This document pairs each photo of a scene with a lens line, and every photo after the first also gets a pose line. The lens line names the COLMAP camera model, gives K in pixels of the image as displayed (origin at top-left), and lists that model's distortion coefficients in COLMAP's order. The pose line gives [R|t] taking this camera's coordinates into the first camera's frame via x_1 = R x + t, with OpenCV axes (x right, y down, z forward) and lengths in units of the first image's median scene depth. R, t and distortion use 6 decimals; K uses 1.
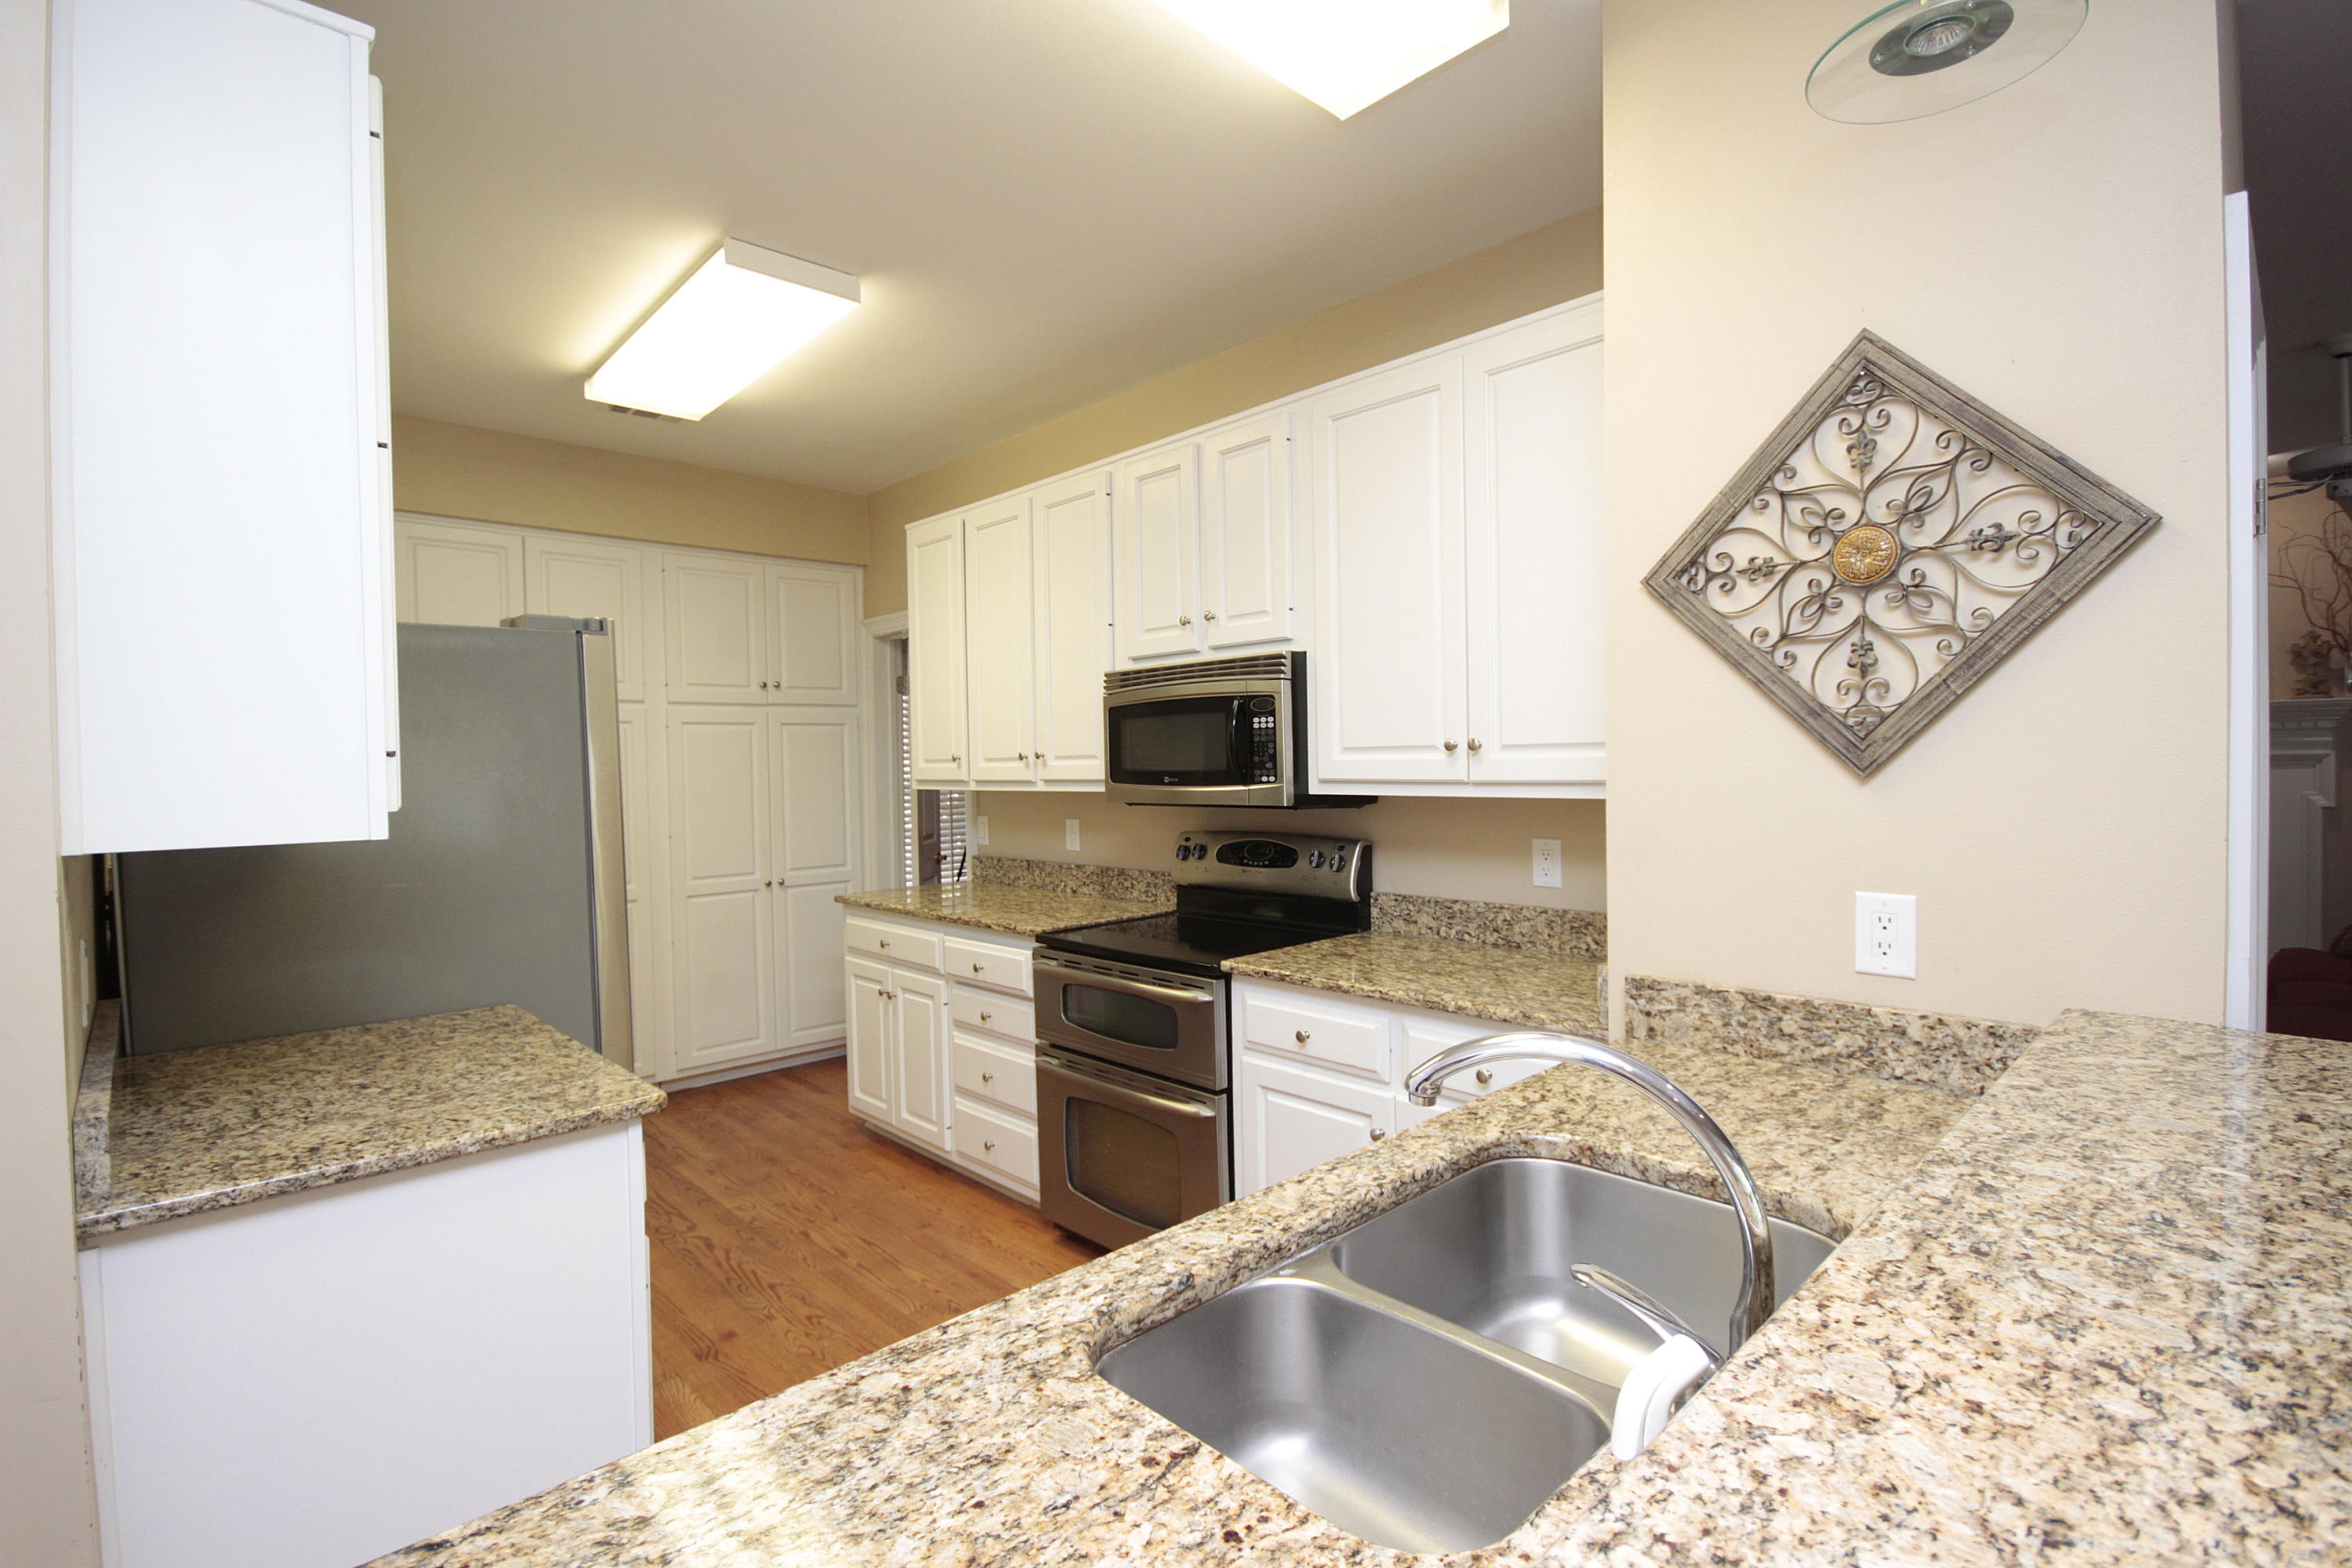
lens RADIAL K [[1089.7, 0, 1181.6], [0, 1089.7, 778.8], [0, 0, 1]] dist [0.000392, 0.000098]
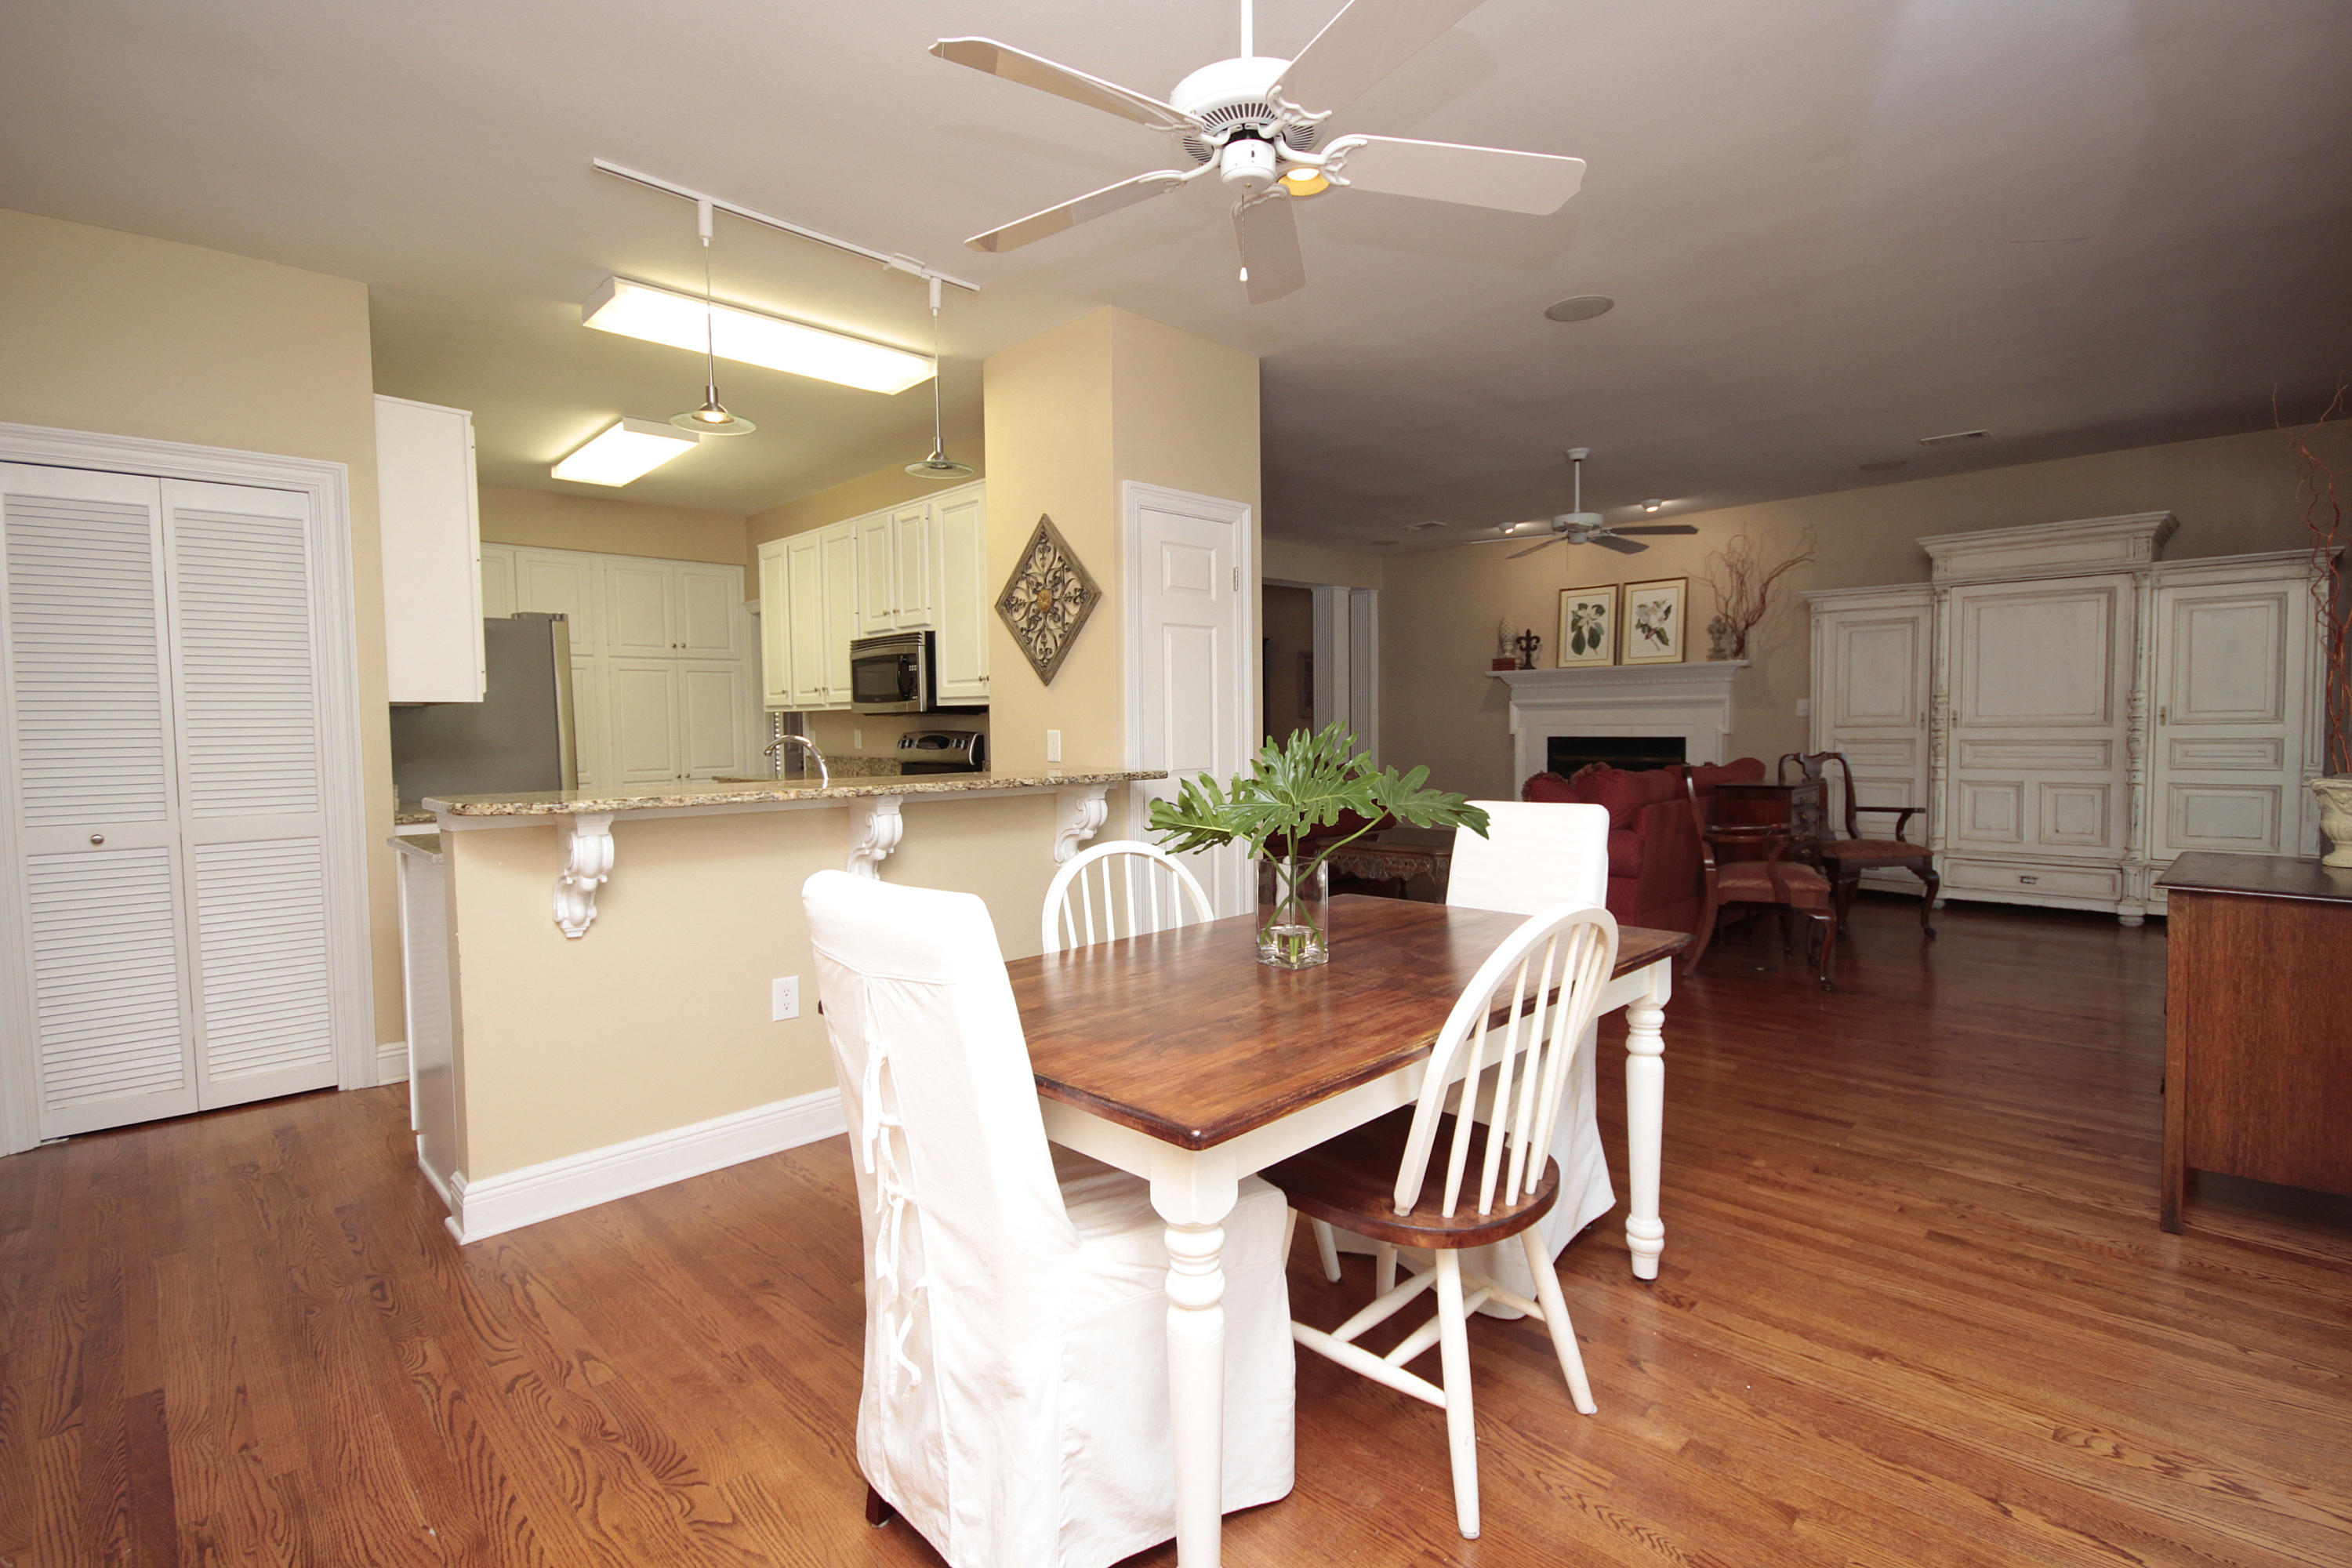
lens RADIAL K [[1089.7, 0, 1174.5], [0, 1089.7, 784.5], [0, 0, 1]] dist [0.000392, 0.000098]
pose [[0.999918, 0.004668, 0.011918, 0.516049], [-0.005147, 0.999165, 0.040527, 0.072935], [-0.011719, -0.040585, 0.999107, -0.928672]]
